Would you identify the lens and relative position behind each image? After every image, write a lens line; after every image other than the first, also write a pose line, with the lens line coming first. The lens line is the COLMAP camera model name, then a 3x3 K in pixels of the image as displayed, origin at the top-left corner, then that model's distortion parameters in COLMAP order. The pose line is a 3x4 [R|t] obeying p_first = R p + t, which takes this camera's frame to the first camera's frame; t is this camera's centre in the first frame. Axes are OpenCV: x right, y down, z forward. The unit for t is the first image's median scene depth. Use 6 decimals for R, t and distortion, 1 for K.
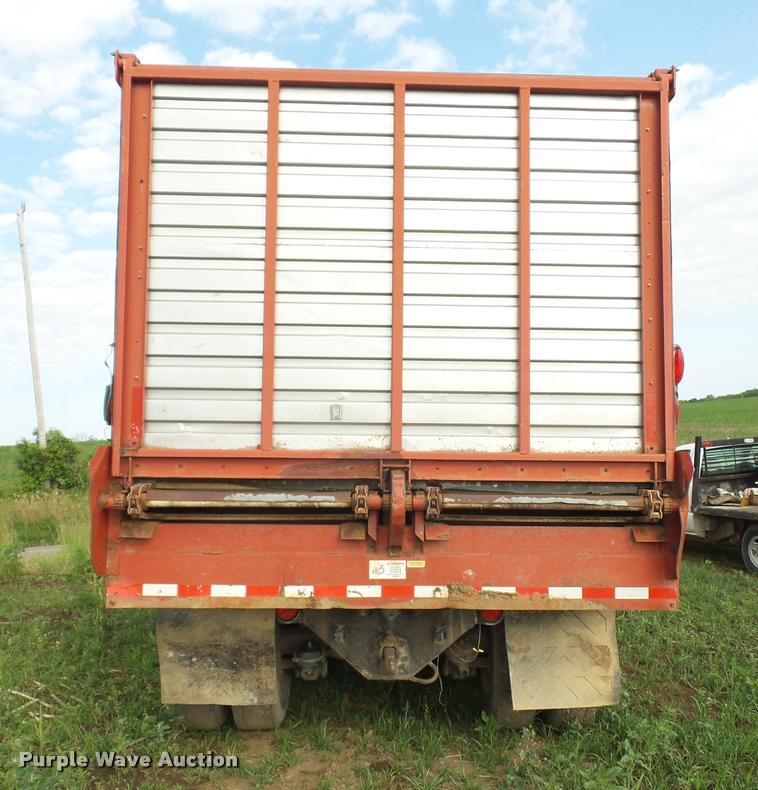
lens RADIAL K [[818.7, 0, 403.4], [0, 818.7, 415.6], [0, 0, 1]] dist [0.004505, 0.000000]
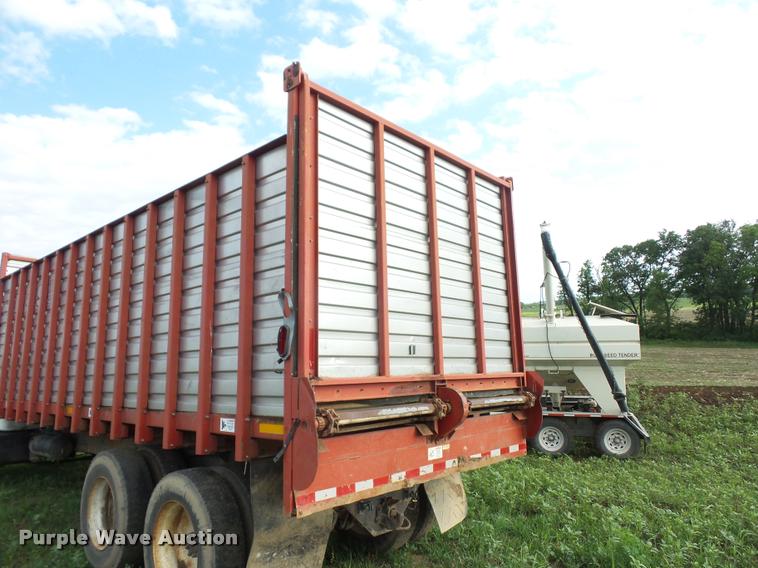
lens RADIAL K [[529.1, 0, 383.7], [0, 529.1, 286.9], [0, 0, 1]] dist [0.005634, -0.006419]
pose [[0.690824, 0.090809, 0.717297, -0.818701], [-0.016512, 0.993804, -0.109912, -0.010909], [-0.722834, 0.064086, 0.688043, 0.360692]]
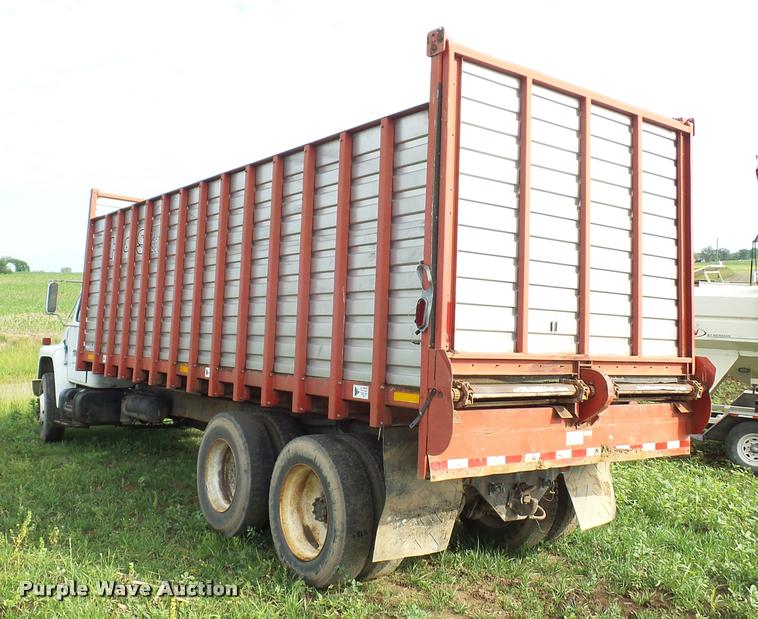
lens RADIAL K [[795.4, 0, 380.1], [0, 795.4, 273.5], [0, 0, 1]] dist [-0.026837, 0.000000]
pose [[0.814245, 0.067828, 0.576545, -1.095937], [-0.062931, 0.997611, -0.028489, -0.036392], [-0.577100, -0.013085, 0.816568, 0.071971]]
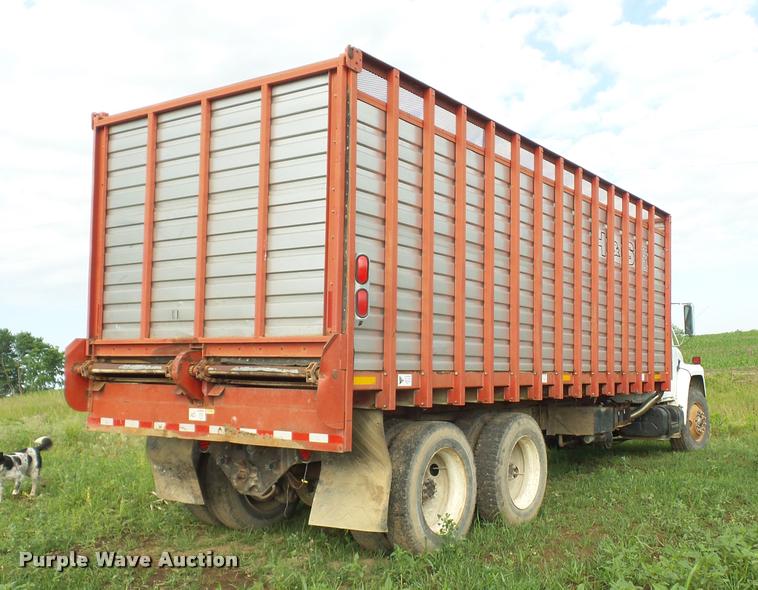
lens RADIAL K [[813.6, 0, 423.5], [0, 813.6, 308.5], [0, 0, 1]] dist [-0.007959, 0.000000]
pose [[0.817735, -0.042516, -0.574022, 1.207070], [0.034883, 0.999096, -0.024307, 0.039599], [0.574537, -0.000147, 0.818479, -0.013158]]
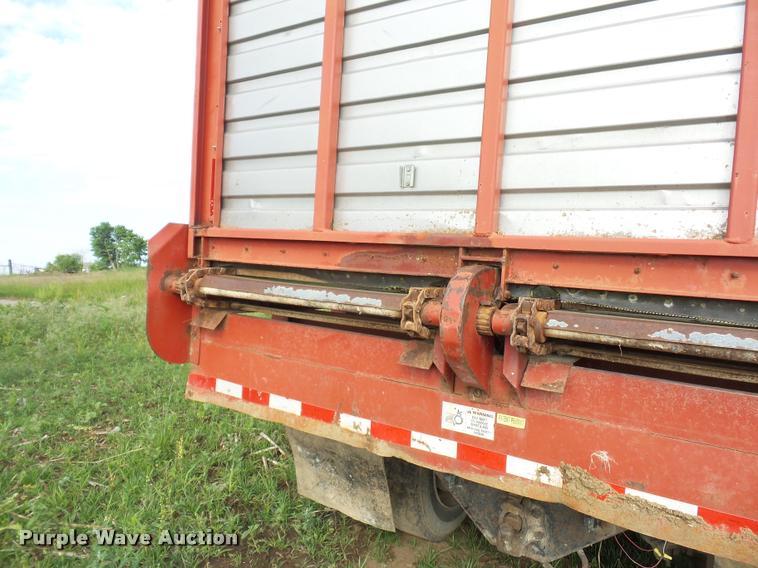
lens RADIAL K [[529.1, 0, 382.0], [0, 529.1, 285.2], [0, 0, 1]] dist [0.005634, -0.006419]
pose [[0.817555, 0.066016, -0.572054, 0.154068], [-0.016135, 0.995643, 0.091840, 0.045420], [0.575624, -0.065854, 0.815058, 0.622590]]
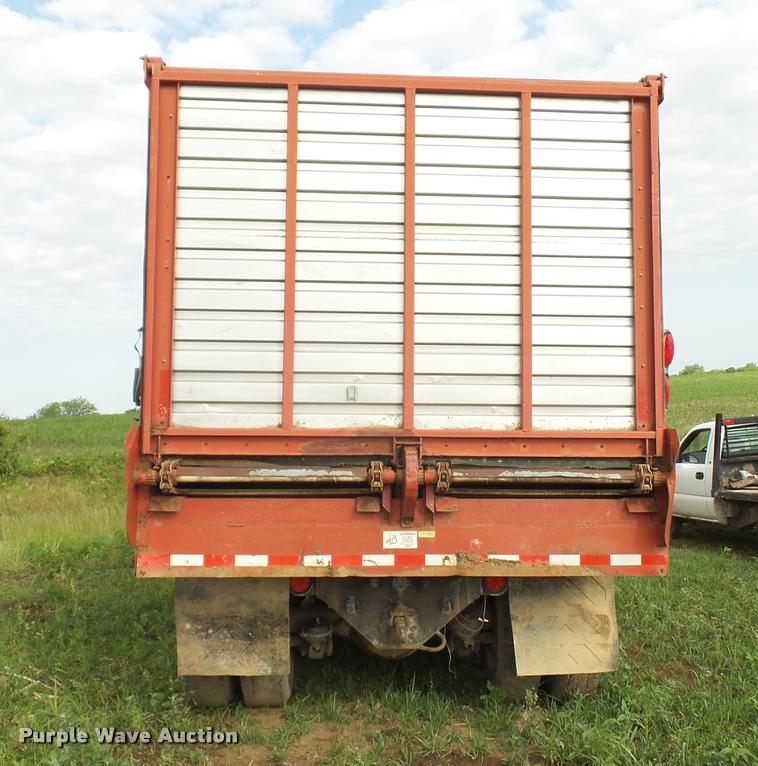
lens RADIAL K [[993.3, 0, 426.2], [0, 993.3, 372.4], [0, 0, 1]] dist [0.001725, 0.000000]
pose [[0.999093, -0.000882, 0.042561, -0.040014], [0.001556, 0.999874, -0.015802, -0.010510], [-0.042541, 0.015854, 0.998969, -0.302104]]
